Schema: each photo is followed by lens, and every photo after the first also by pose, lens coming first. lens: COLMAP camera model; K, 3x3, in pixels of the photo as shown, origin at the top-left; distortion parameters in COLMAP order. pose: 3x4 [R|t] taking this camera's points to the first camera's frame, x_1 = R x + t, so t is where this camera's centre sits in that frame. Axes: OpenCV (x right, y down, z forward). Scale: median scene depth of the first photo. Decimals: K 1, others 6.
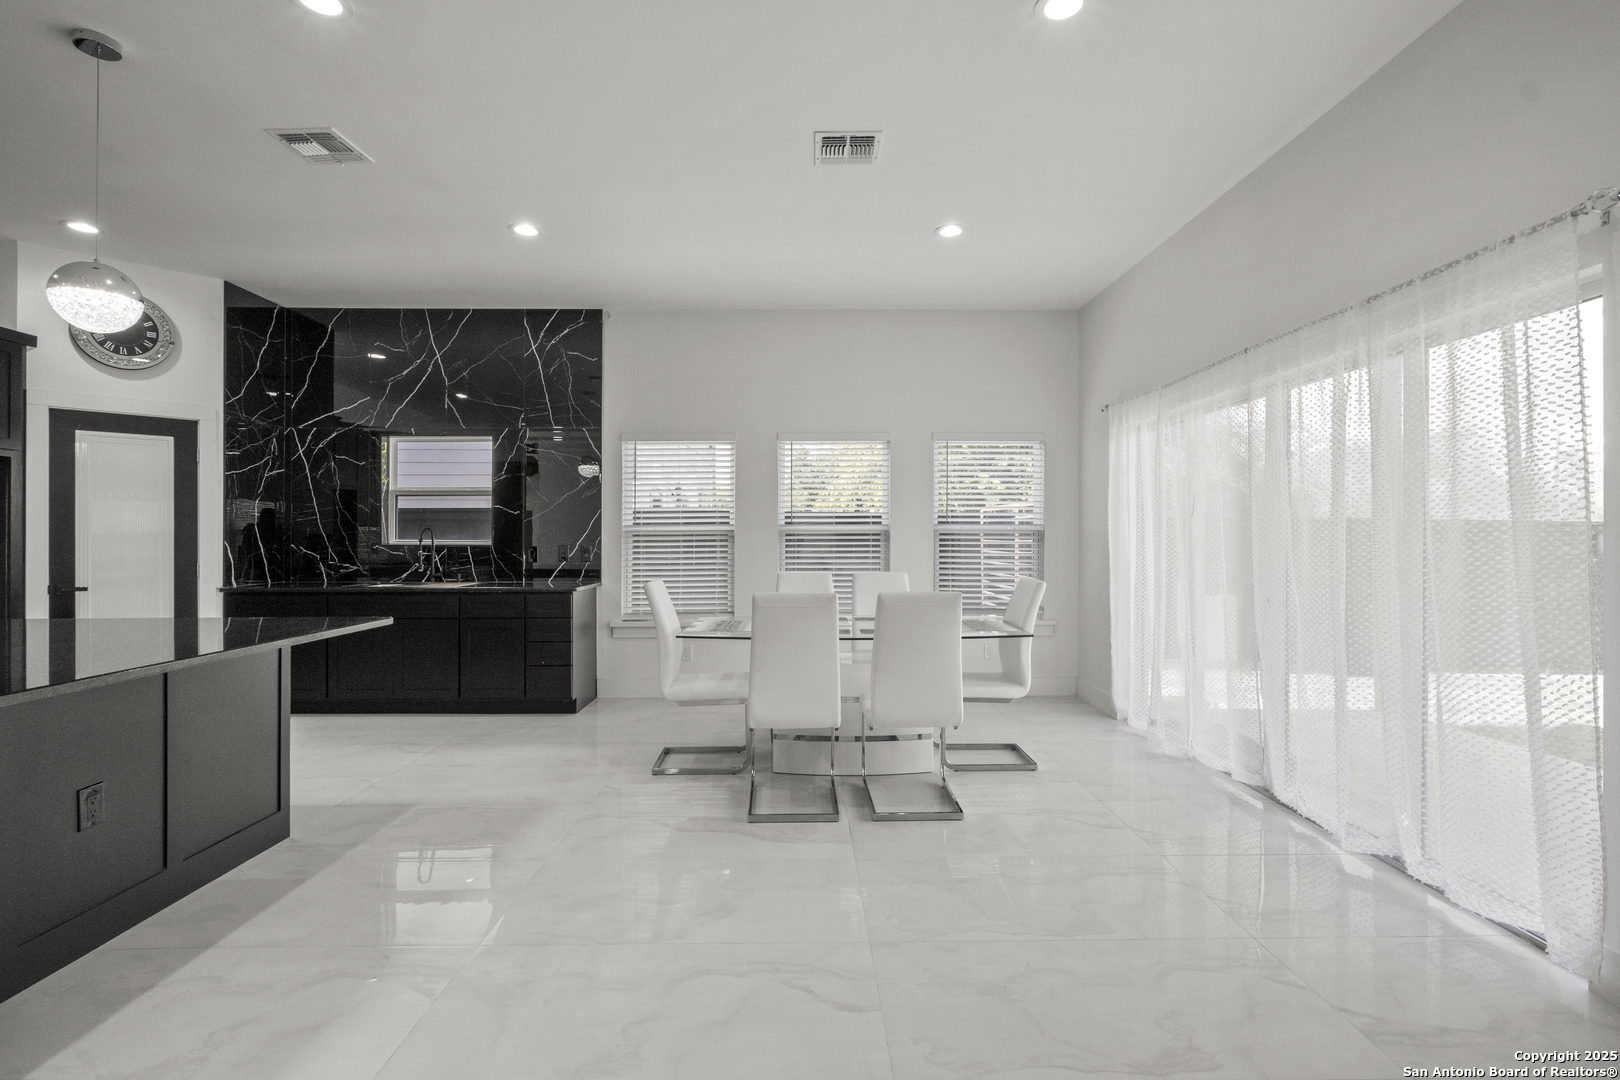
lens RADIAL K [[754.3, 0, 816.1], [0, 754.3, 534.6], [0, 0, 1]] dist [0.002890, 0.000354]
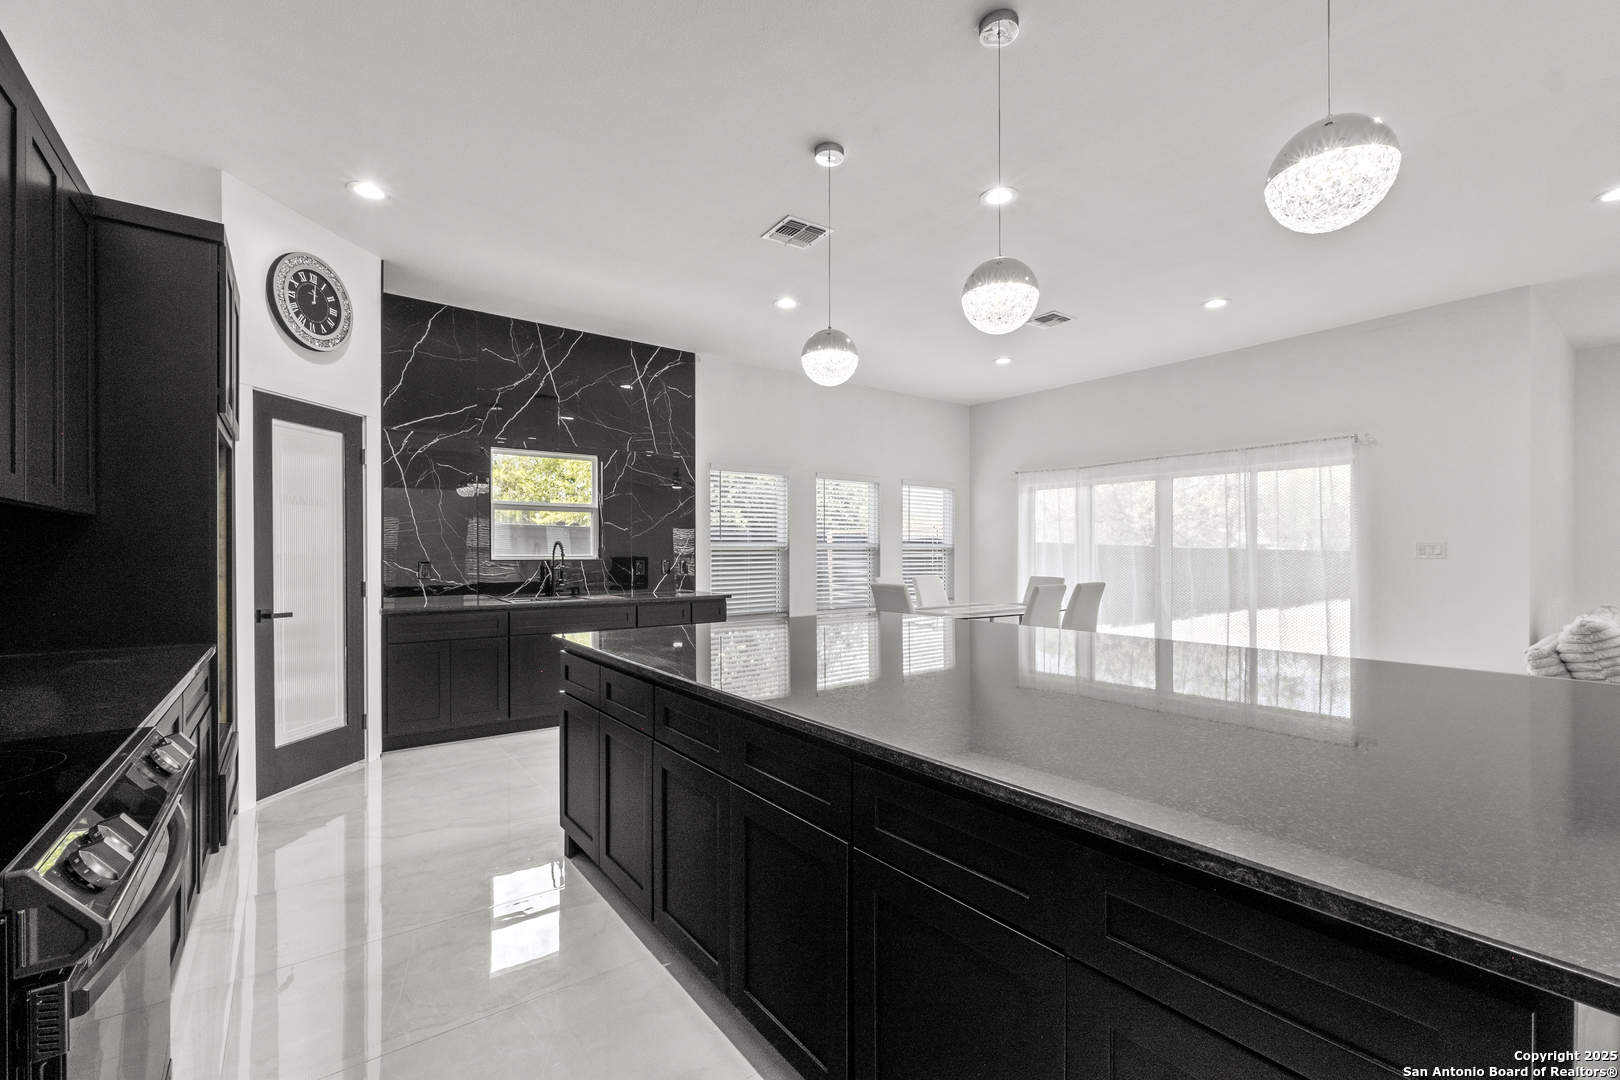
lens RADIAL K [[682.7, 0, 807.6], [0, 682.7, 554.3], [0, 0, 1]] dist [-0.007203, 0.000226]
pose [[0.807063, -0.000756, 0.590465, -0.761544], [-0.002638, 0.999985, 0.004886, 0.001327], [-0.590460, -0.005501, 0.807048, 0.060760]]
